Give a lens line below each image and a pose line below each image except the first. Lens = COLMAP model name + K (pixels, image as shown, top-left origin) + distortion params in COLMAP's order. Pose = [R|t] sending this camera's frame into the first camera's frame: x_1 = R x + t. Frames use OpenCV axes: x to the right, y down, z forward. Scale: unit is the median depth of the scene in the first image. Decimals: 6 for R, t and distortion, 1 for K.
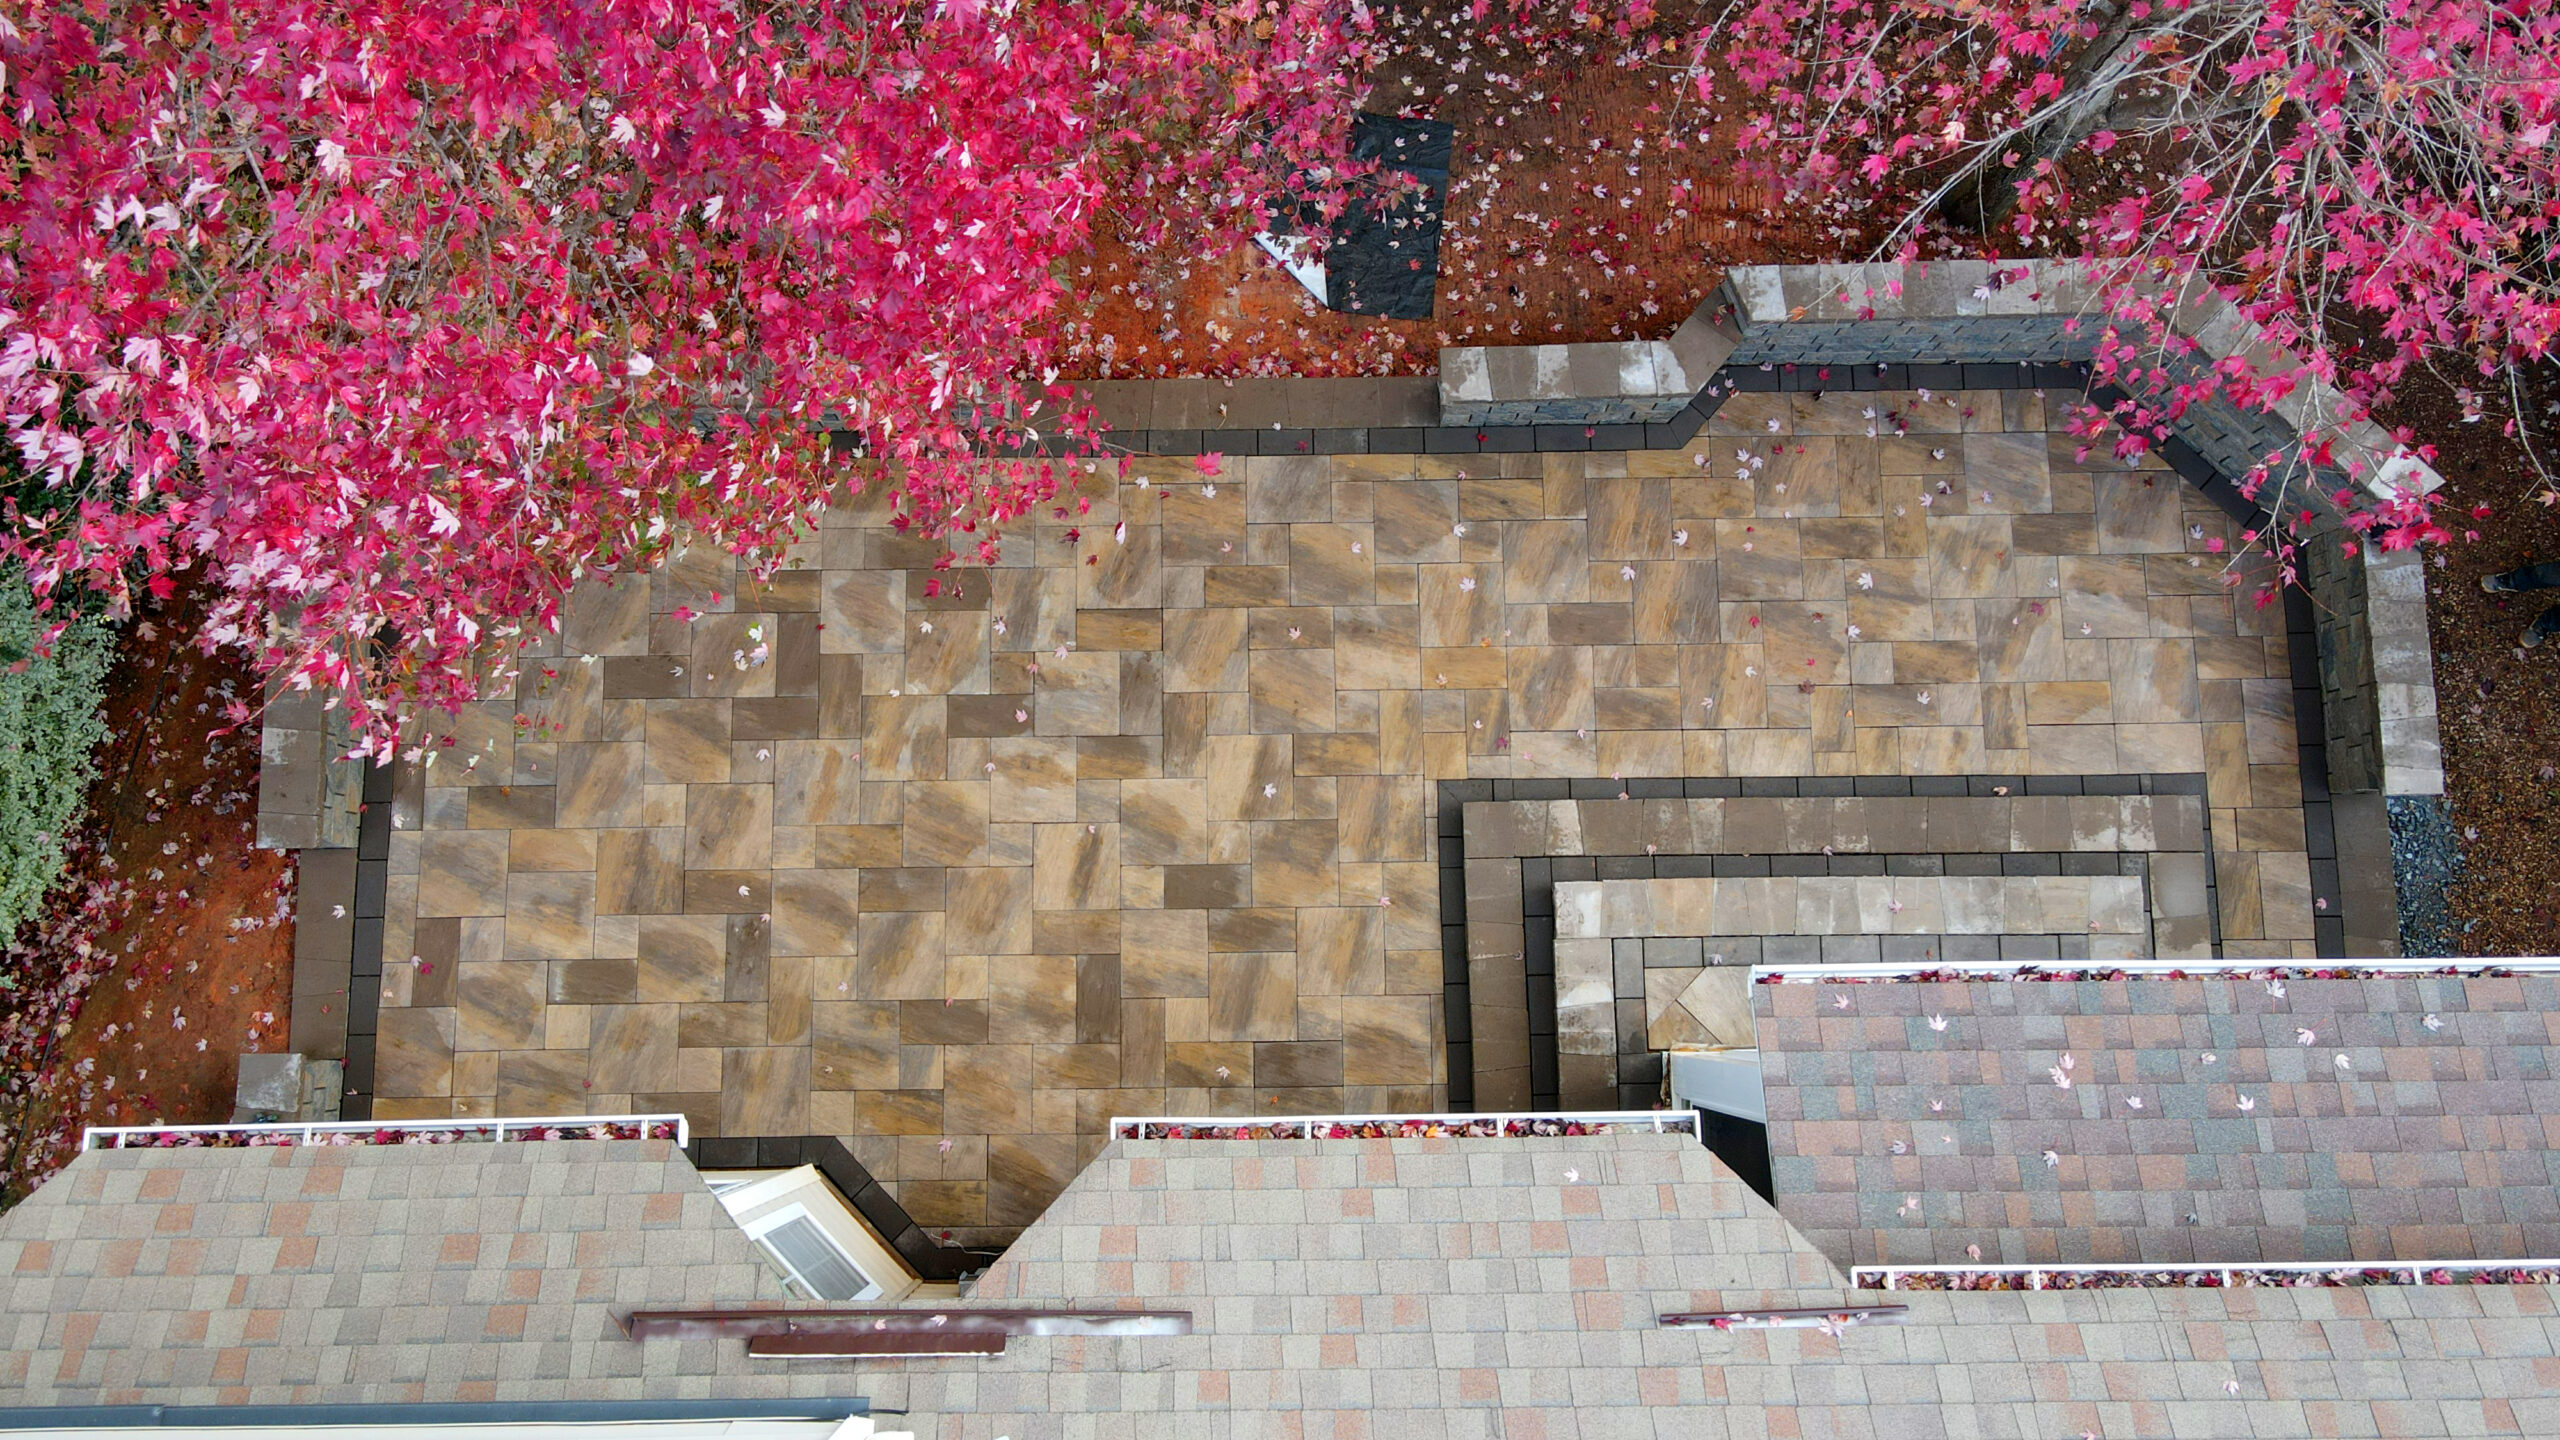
lens RADIAL K [[1879.9, 0, 1275.0], [0, 1879.9, 703.4], [0, 0, 1]] dist [0.002864, -0.000492]
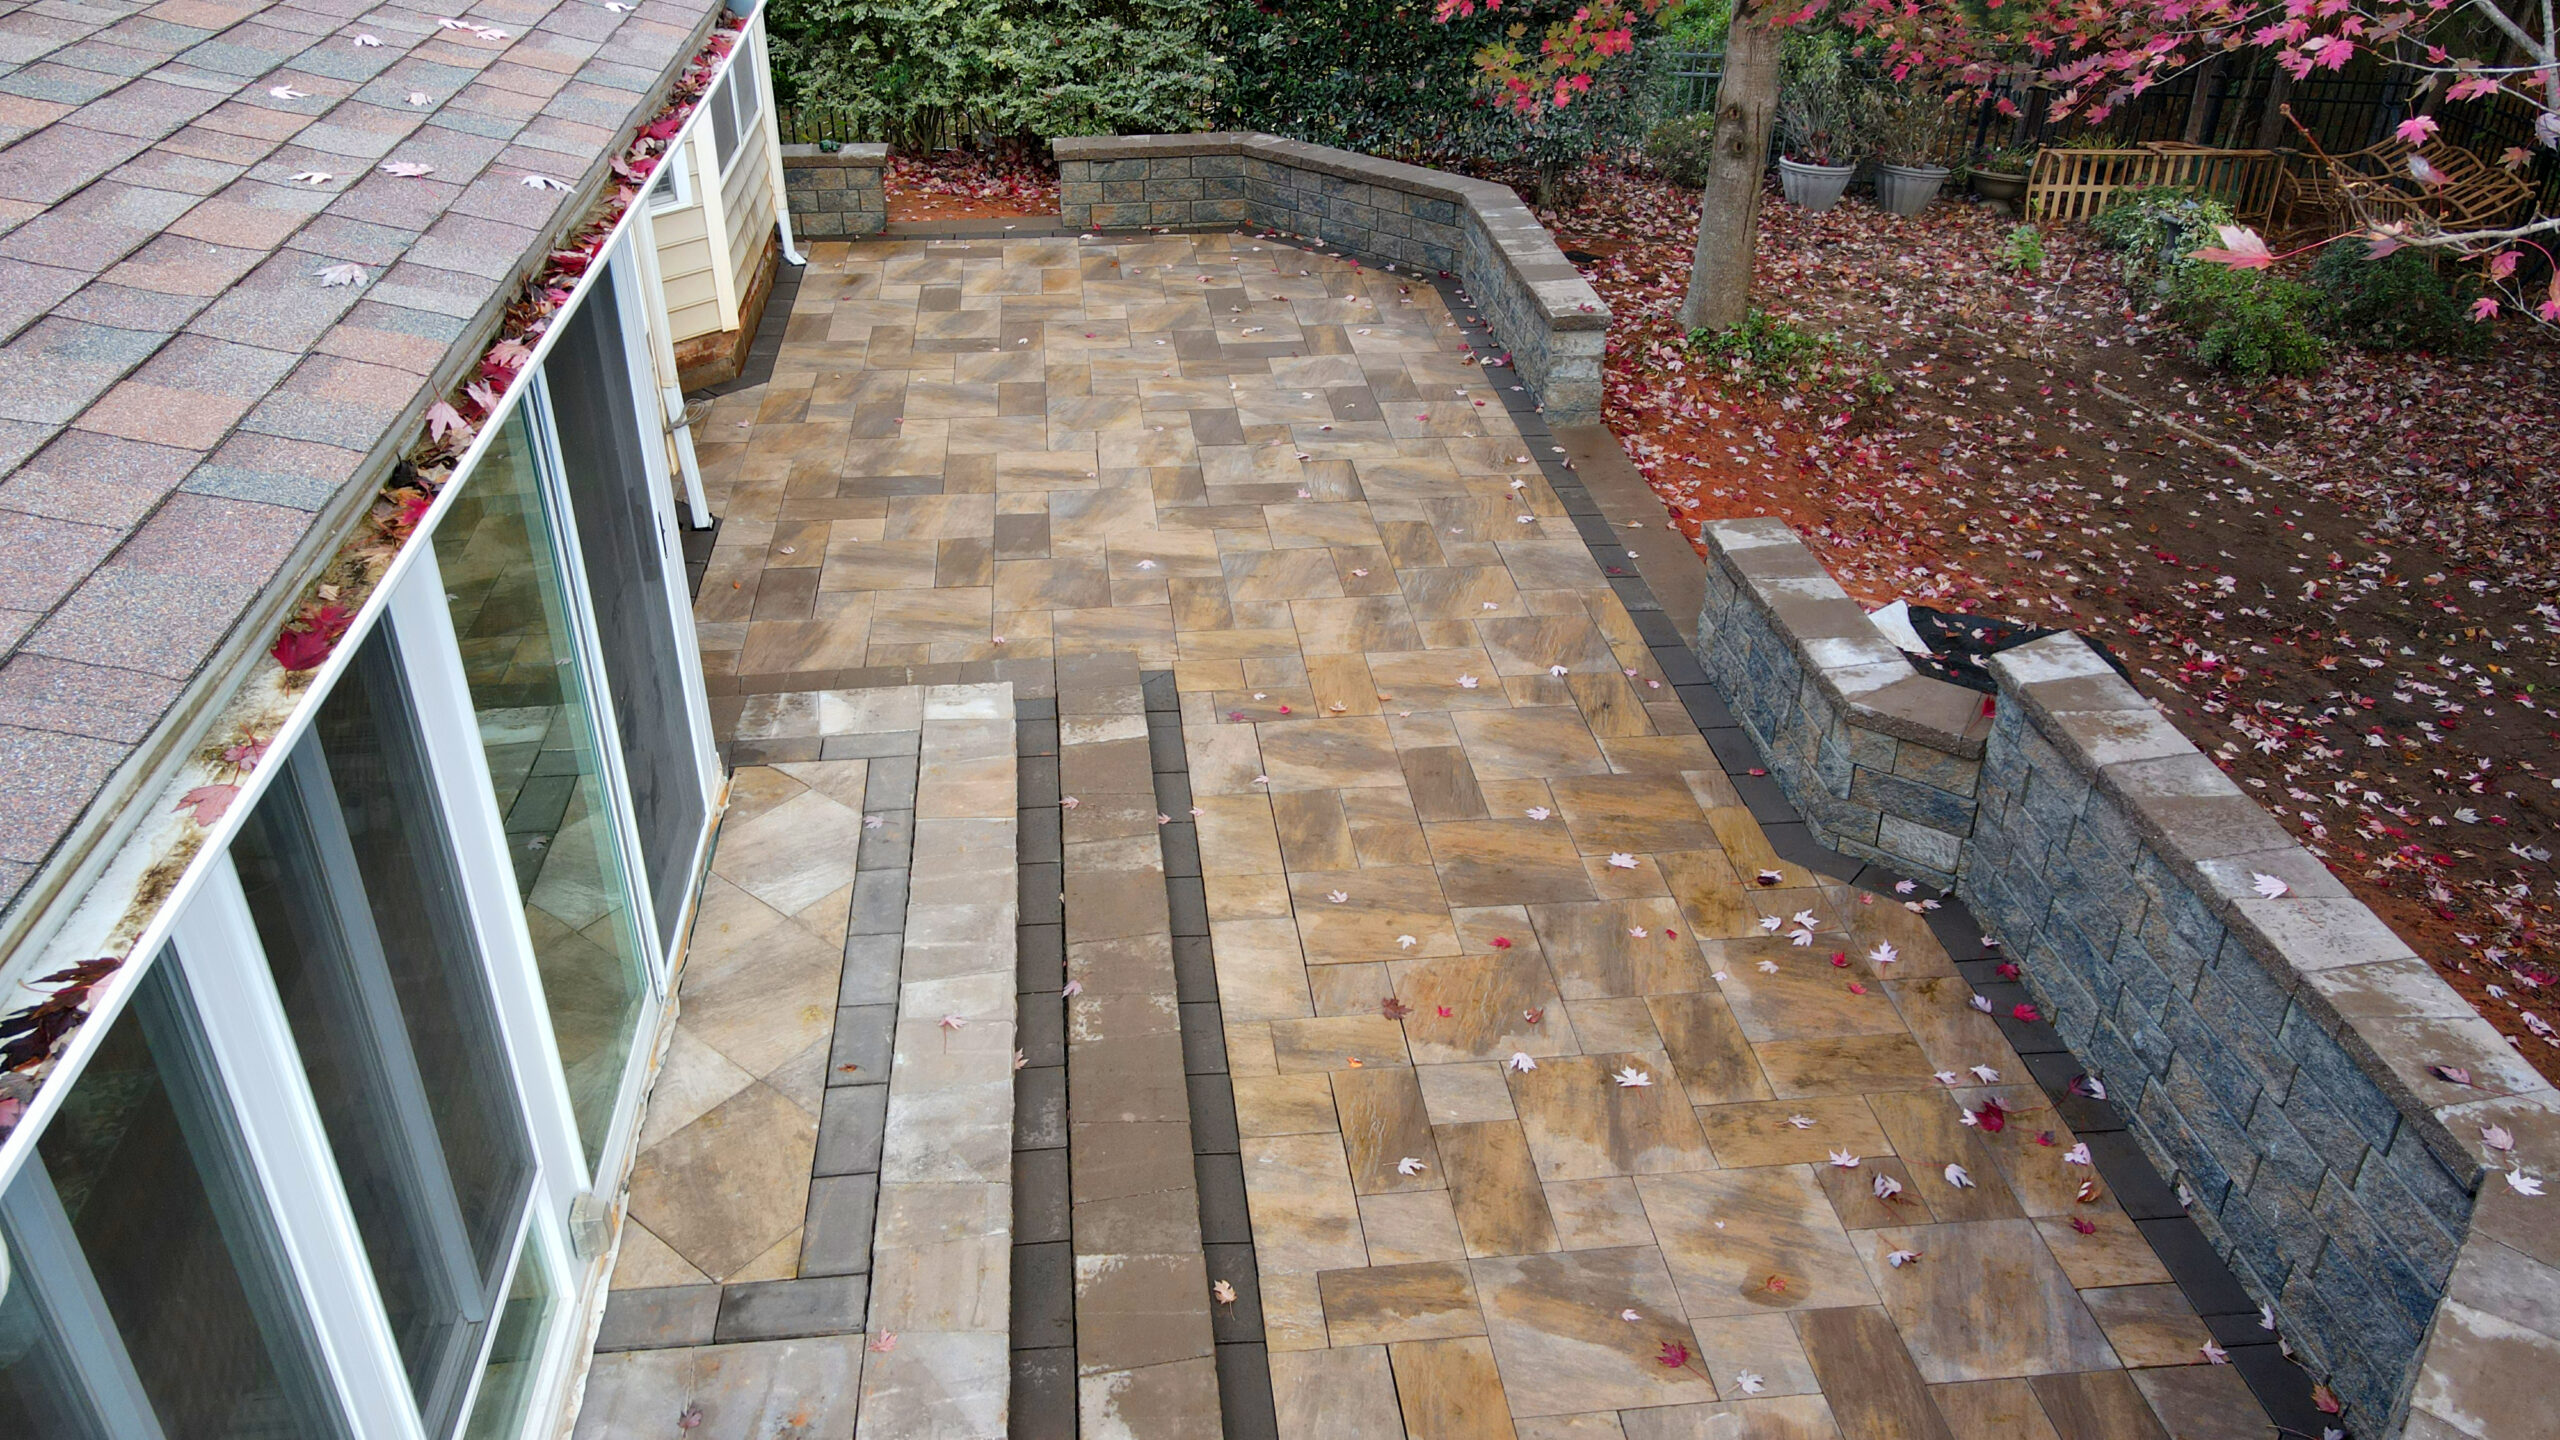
lens RADIAL K [[1879.9, 0, 1257.5], [0, 1879.9, 721.1], [0, 0, 1]] dist [0.002864, -0.000492]
pose [[0.095549, 0.499862, -0.860819, 0.691457], [-0.983195, 0.182529, -0.003141, 0.015765], [0.155555, 0.846653, 0.508902, 0.667056]]
